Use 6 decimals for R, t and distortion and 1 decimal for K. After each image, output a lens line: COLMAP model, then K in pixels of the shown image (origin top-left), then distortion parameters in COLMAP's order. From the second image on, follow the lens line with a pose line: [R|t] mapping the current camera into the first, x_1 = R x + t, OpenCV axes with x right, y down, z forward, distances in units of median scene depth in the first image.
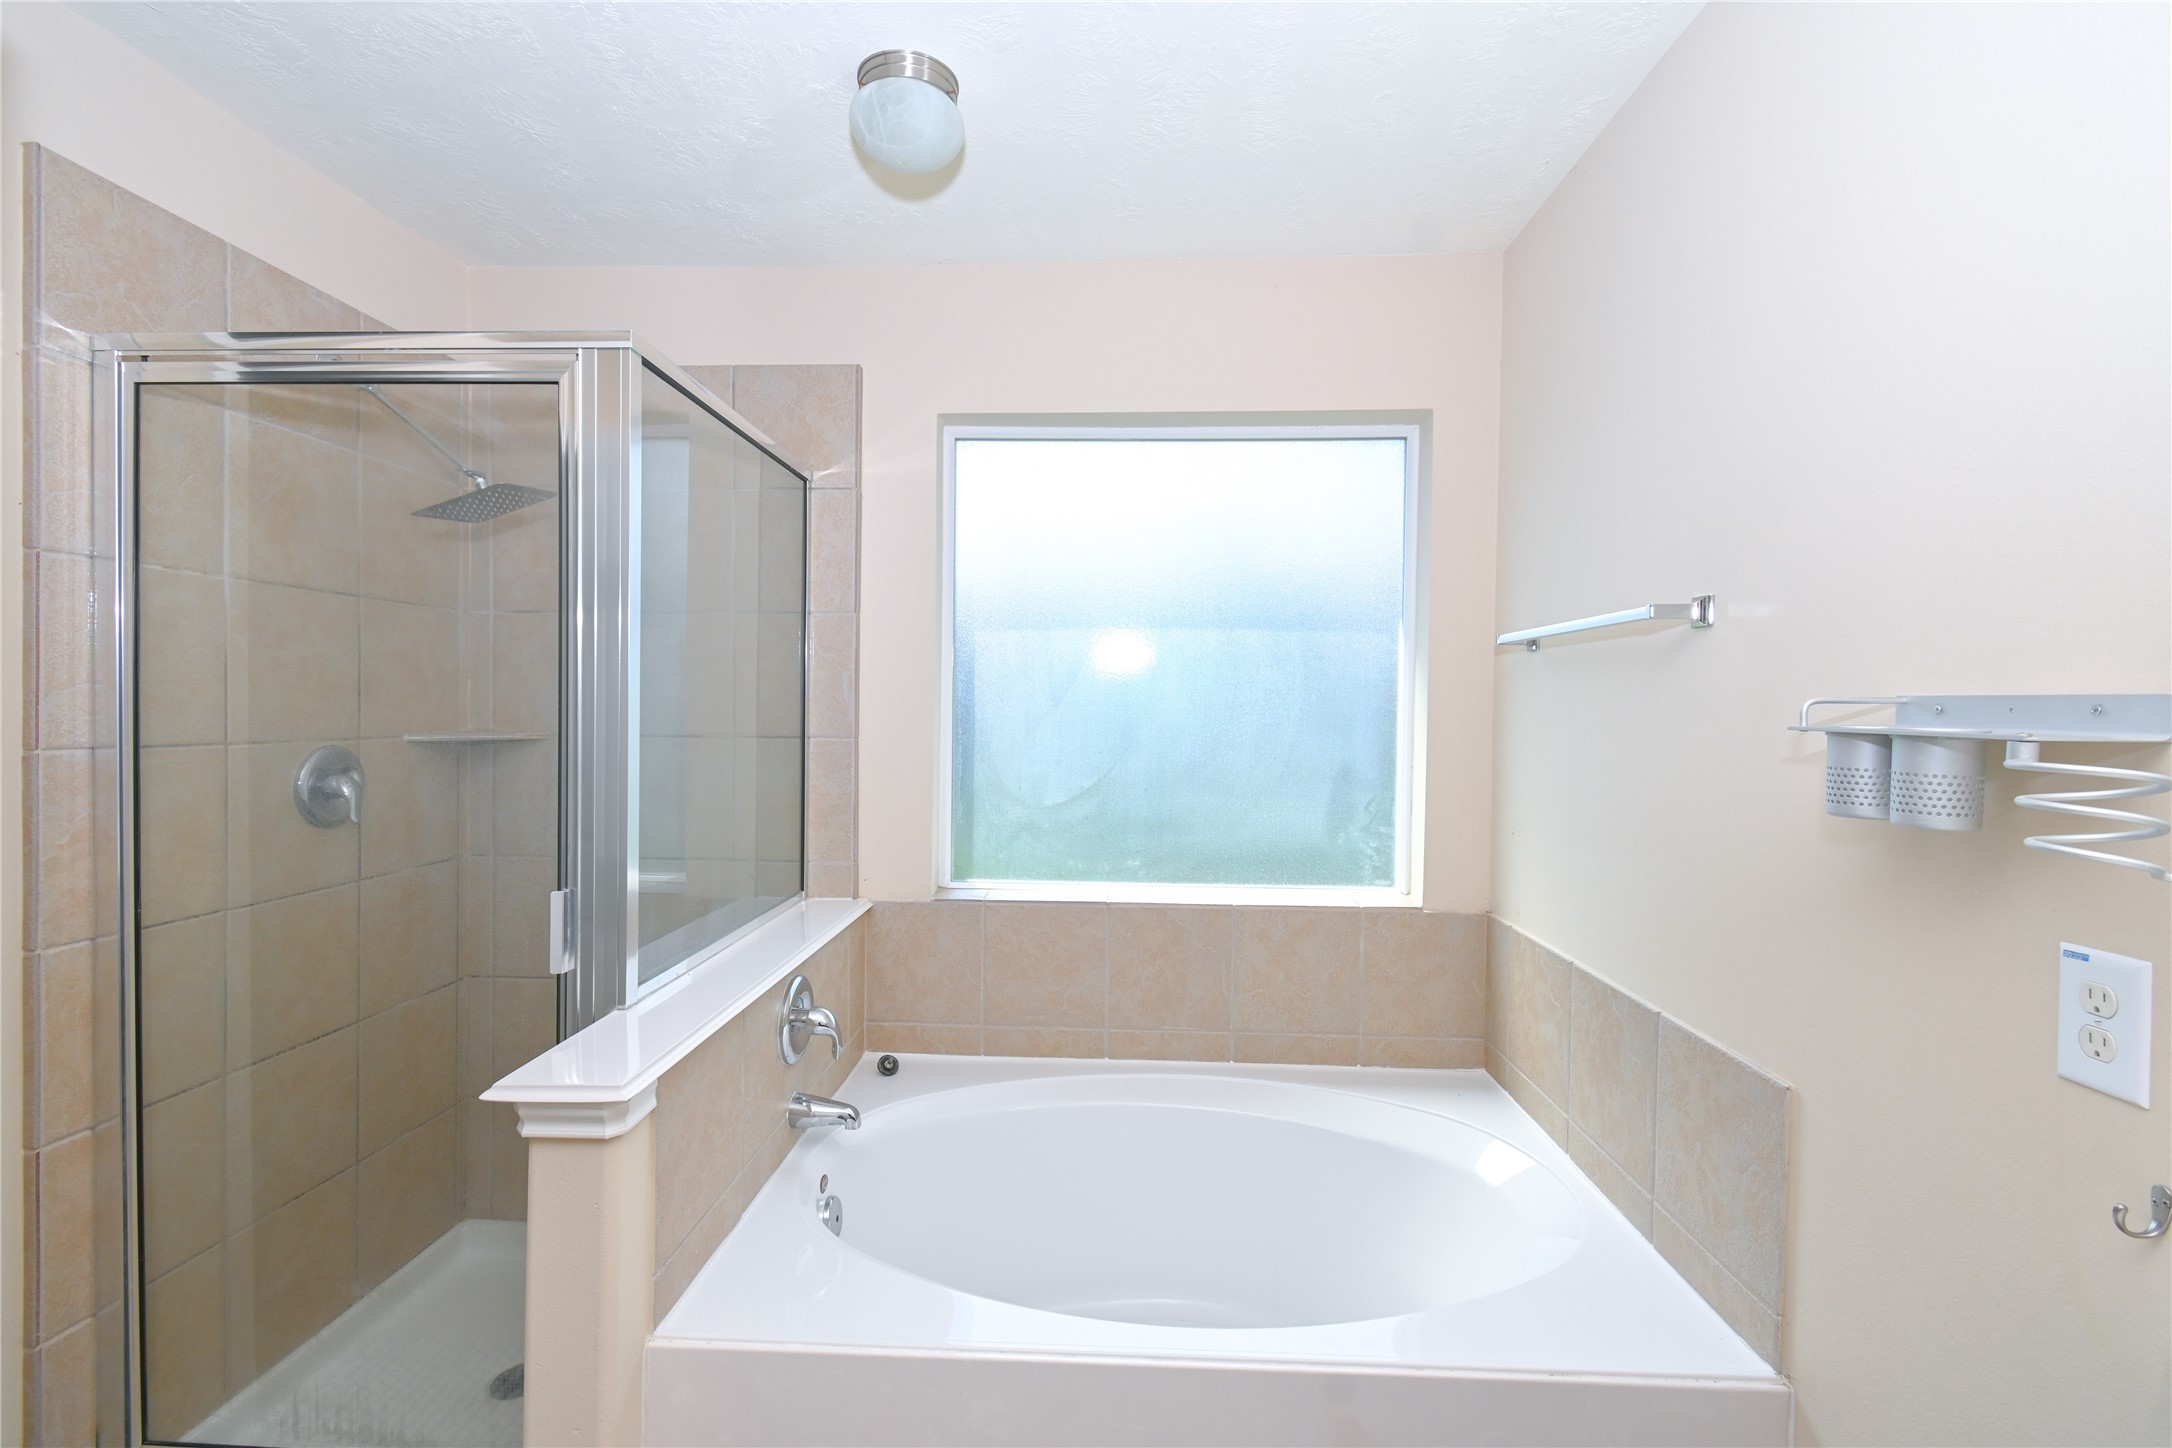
lens RADIAL K [[960.3, 0, 1089.6], [0, 960.3, 722.2], [0, 0, 1]] dist [0.008409, -0.005770]
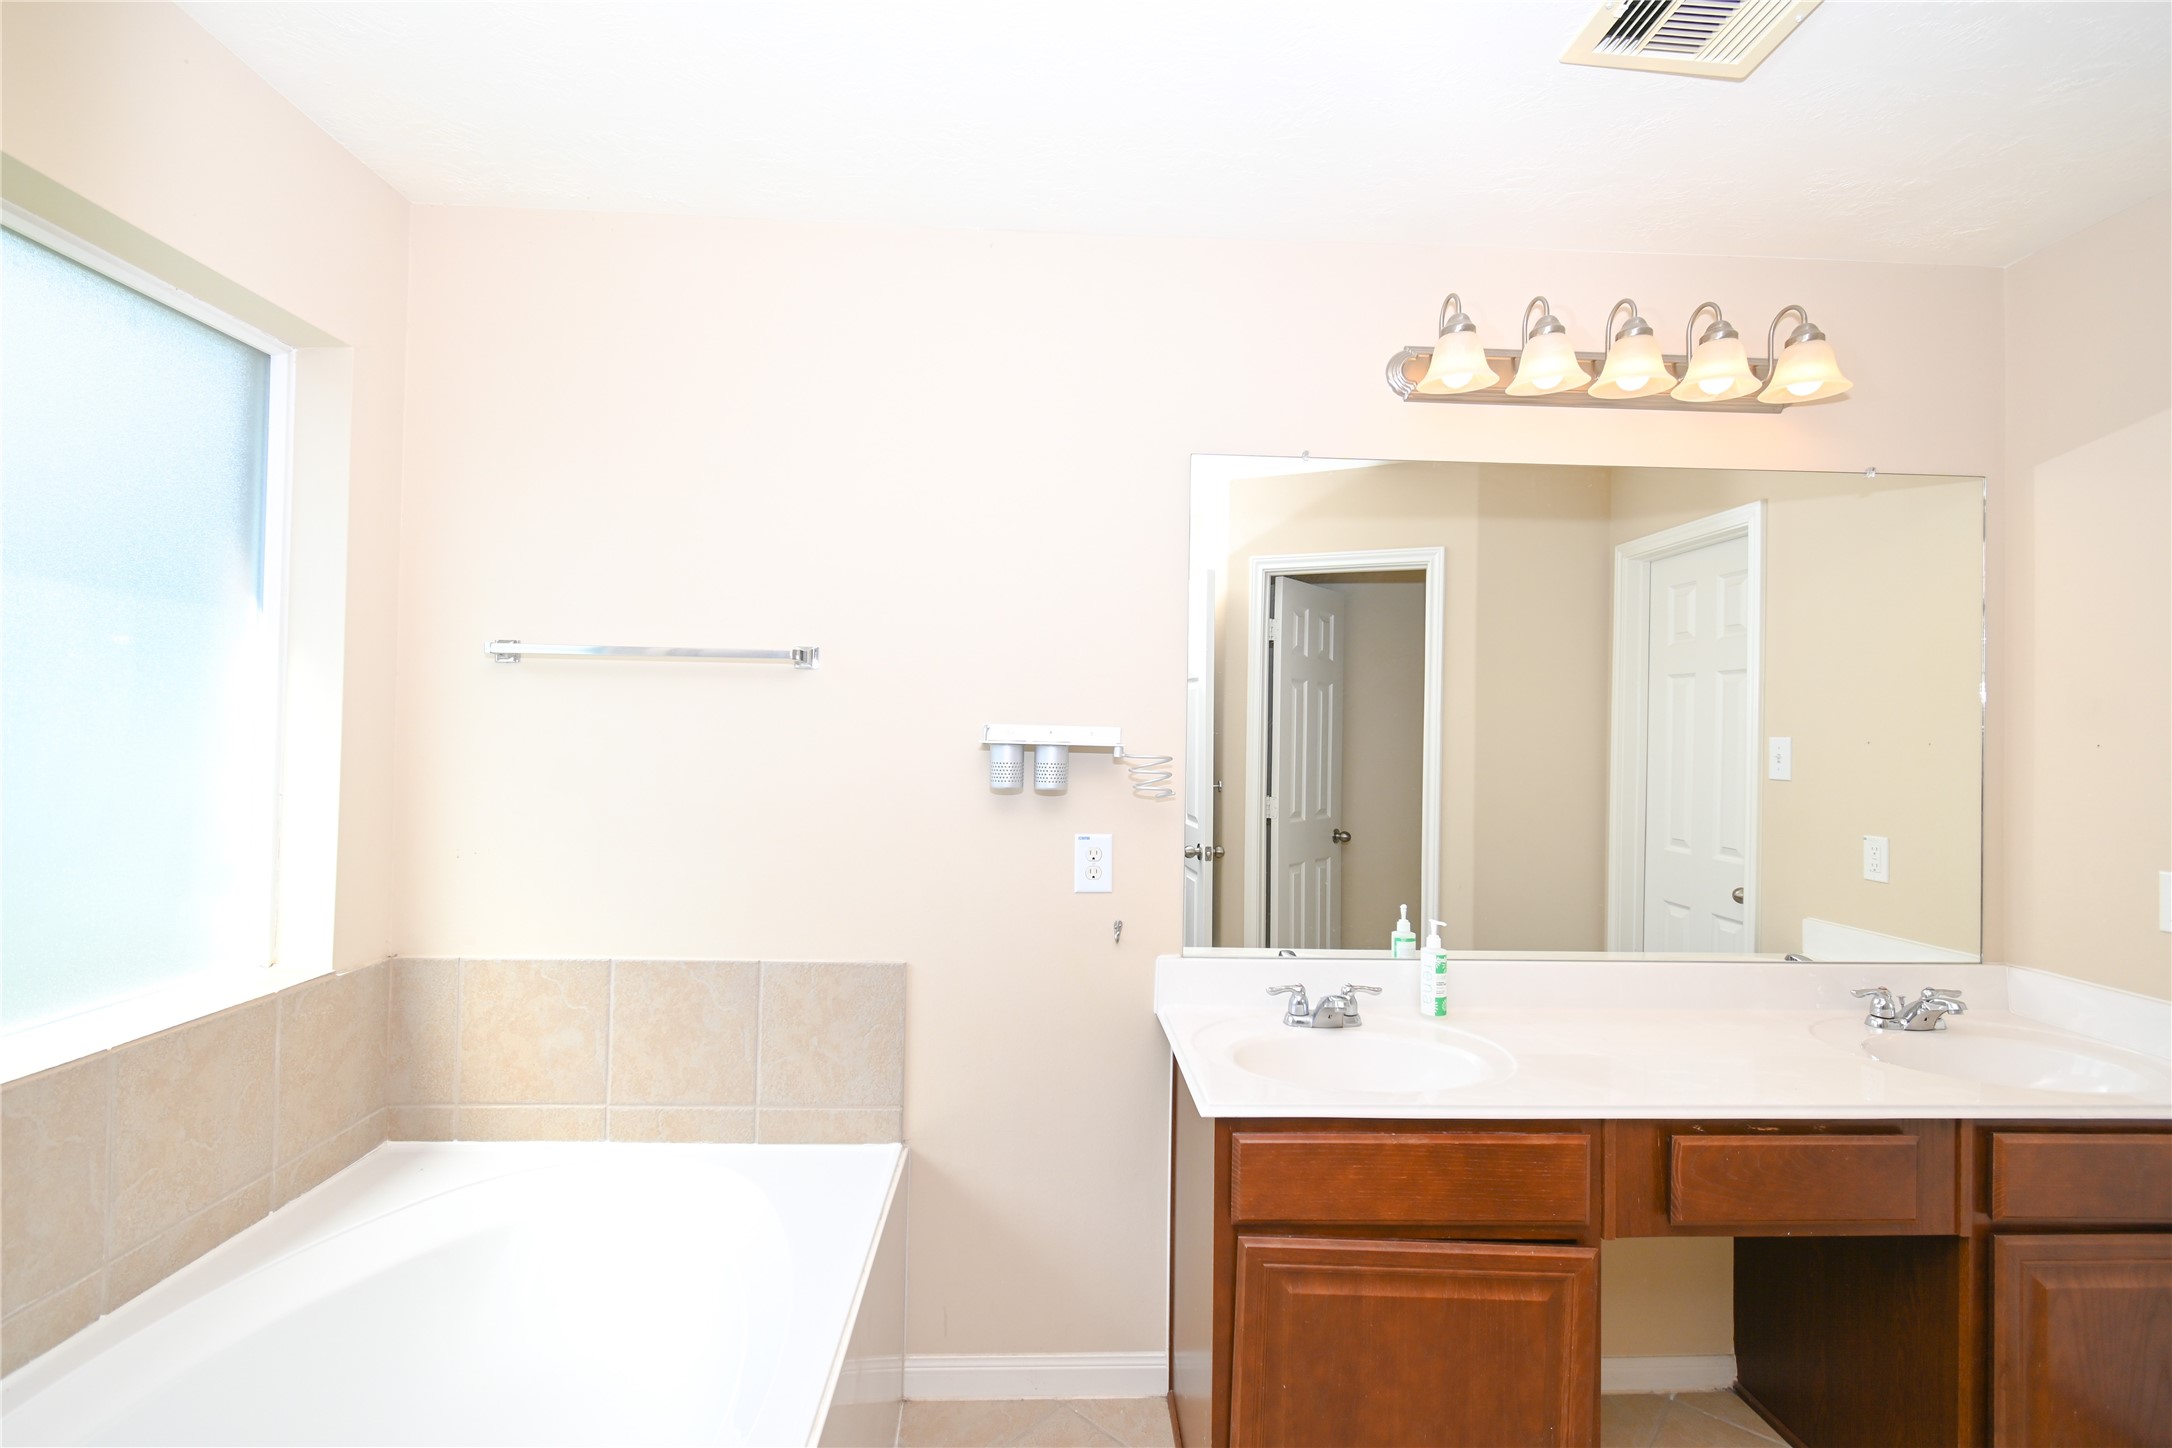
lens RADIAL K [[960.3, 0, 1089.6], [0, 960.3, 722.2], [0, 0, 1]] dist [0.008409, -0.005770]
pose [[-0.096066, 0.004943, 0.995363, -0.591933], [-0.007229, 0.999958, -0.005663, -0.013549], [-0.995349, -0.007739, -0.096026, 0.542870]]
